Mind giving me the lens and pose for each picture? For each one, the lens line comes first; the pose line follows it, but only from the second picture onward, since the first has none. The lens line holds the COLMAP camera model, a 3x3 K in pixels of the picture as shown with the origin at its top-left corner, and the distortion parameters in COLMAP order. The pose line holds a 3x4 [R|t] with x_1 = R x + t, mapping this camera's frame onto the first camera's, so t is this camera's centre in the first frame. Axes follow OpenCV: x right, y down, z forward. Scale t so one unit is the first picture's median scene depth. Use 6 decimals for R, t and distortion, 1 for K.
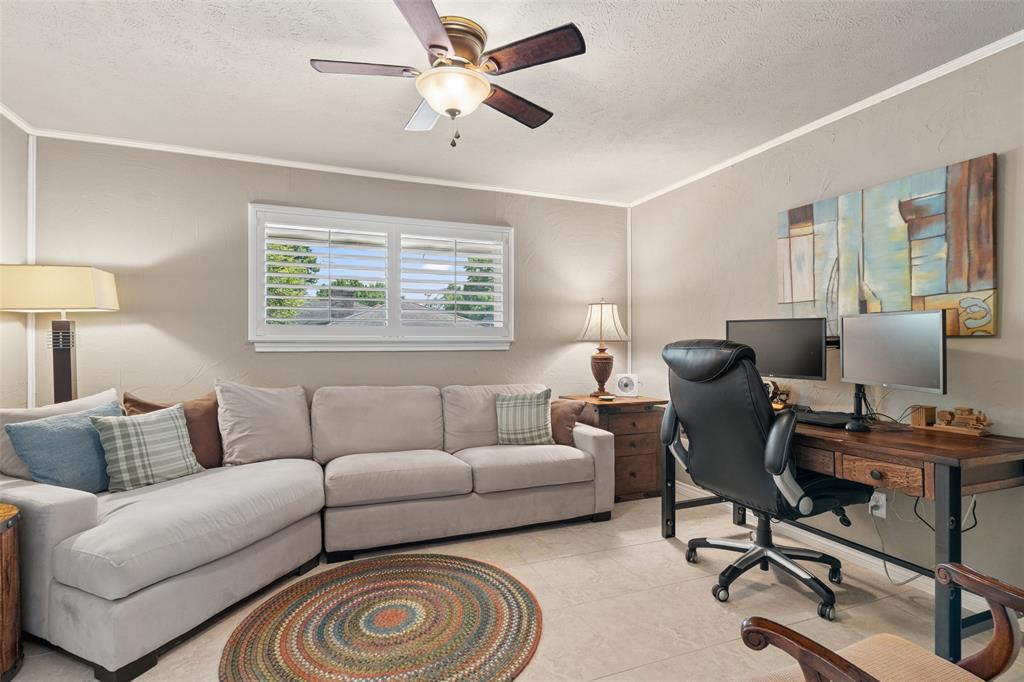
lens RADIAL K [[490.1, 0, 505.5], [0, 490.1, 337.8], [0, 0, 1]] dist [0.001242, -0.000354]
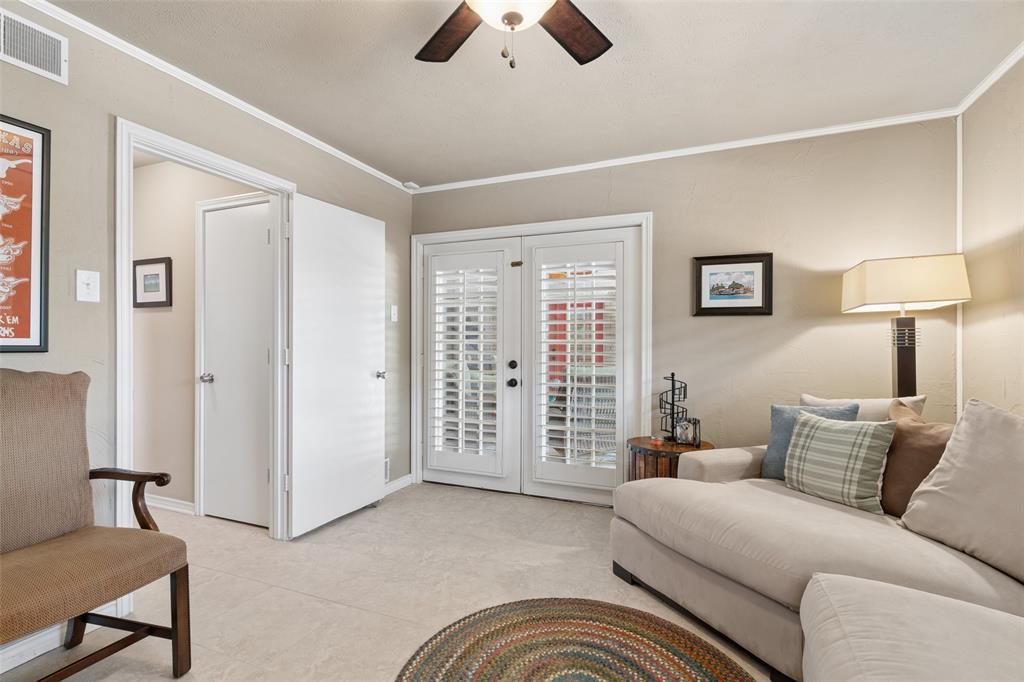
lens RADIAL K [[490.1, 0, 505.5], [0, 490.1, 337.8], [0, 0, 1]] dist [0.001242, -0.000354]
pose [[-0.701872, 0.000139, -0.712303, 0.324689], [0.007099, 0.999952, -0.006800, 0.006343], [0.712268, -0.009829, -0.701839, 1.183284]]
